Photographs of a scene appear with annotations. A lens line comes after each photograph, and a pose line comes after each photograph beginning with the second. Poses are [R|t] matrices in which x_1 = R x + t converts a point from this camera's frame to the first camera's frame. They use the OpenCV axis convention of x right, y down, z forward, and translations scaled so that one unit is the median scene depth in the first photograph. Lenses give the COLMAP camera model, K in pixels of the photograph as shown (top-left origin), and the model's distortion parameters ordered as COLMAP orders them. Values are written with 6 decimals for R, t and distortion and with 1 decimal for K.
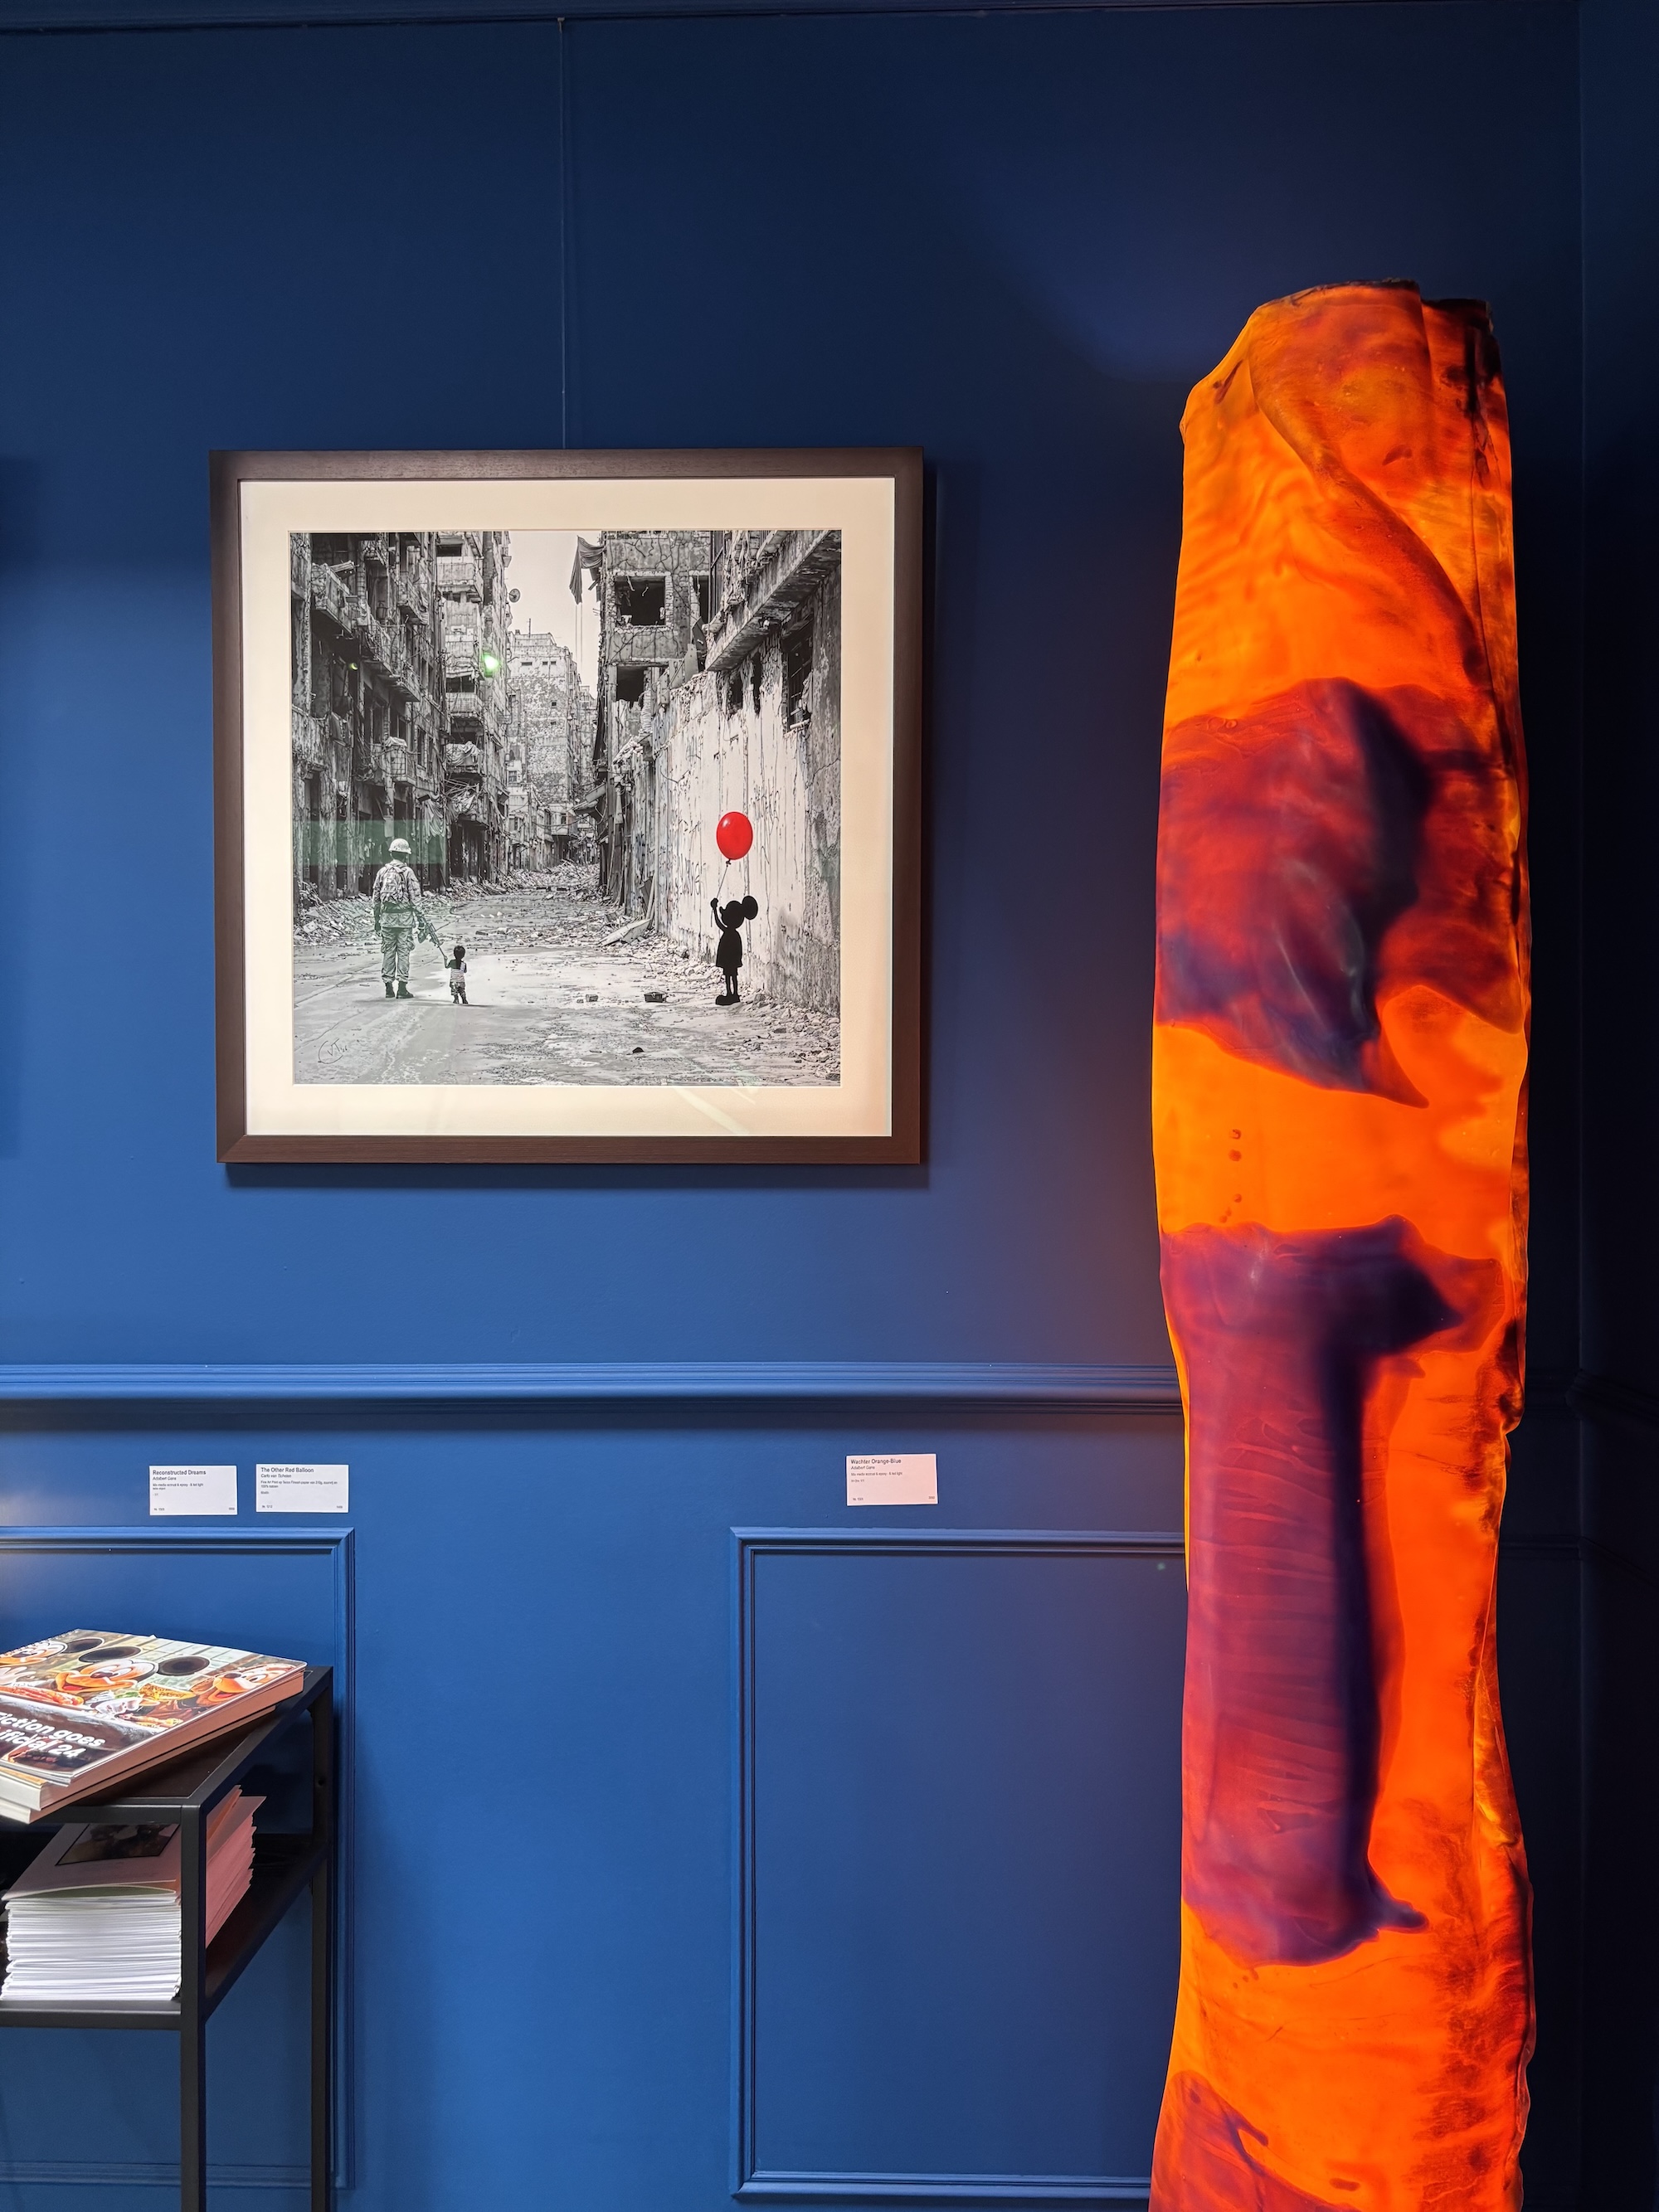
lens RADIAL K [[1725.1, 0, 827.7], [0, 1725.1, 1116.4], [0, 0, 1]] dist [-0.001744, 0.003627]
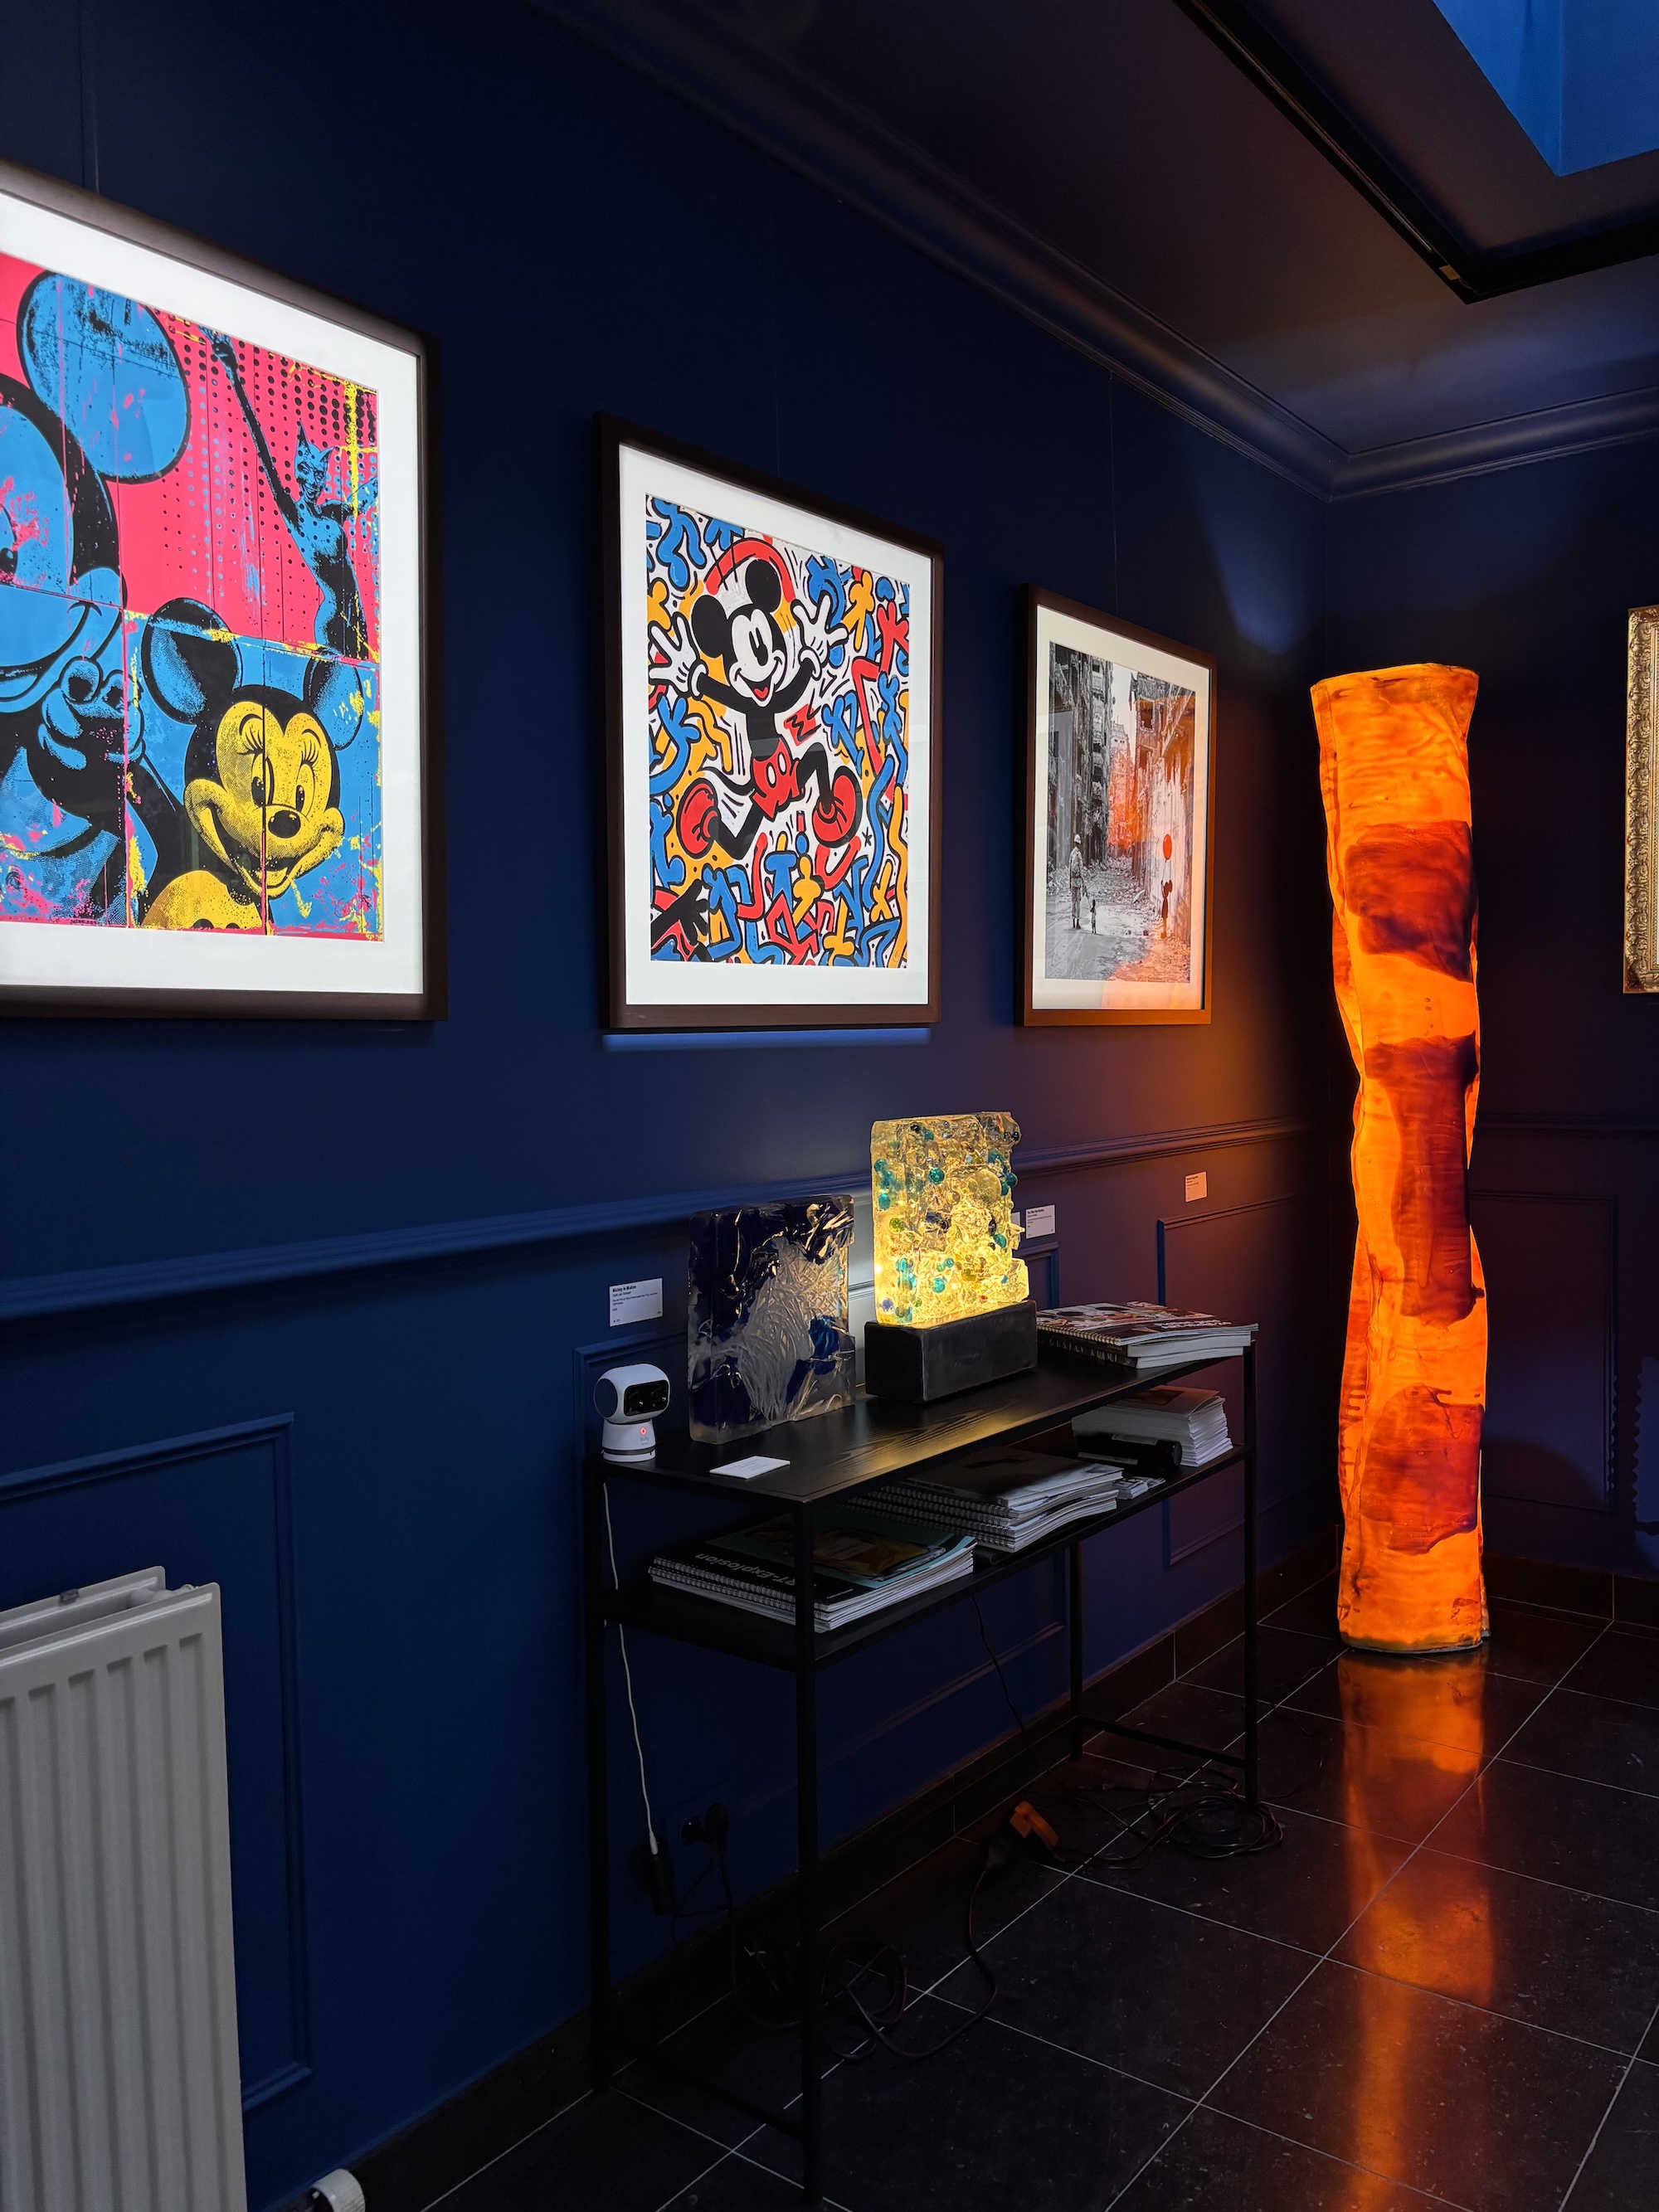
lens RADIAL K [[1725.1, 0, 822.9], [0, 1725.1, 1099.0], [0, 0, 1]] dist [-0.001744, 0.003627]
pose [[0.565941, -0.051652, 0.822826, -1.807953], [0.021922, 0.998625, 0.047610, 0.012380], [-0.824154, -0.008907, 0.566296, 0.247484]]
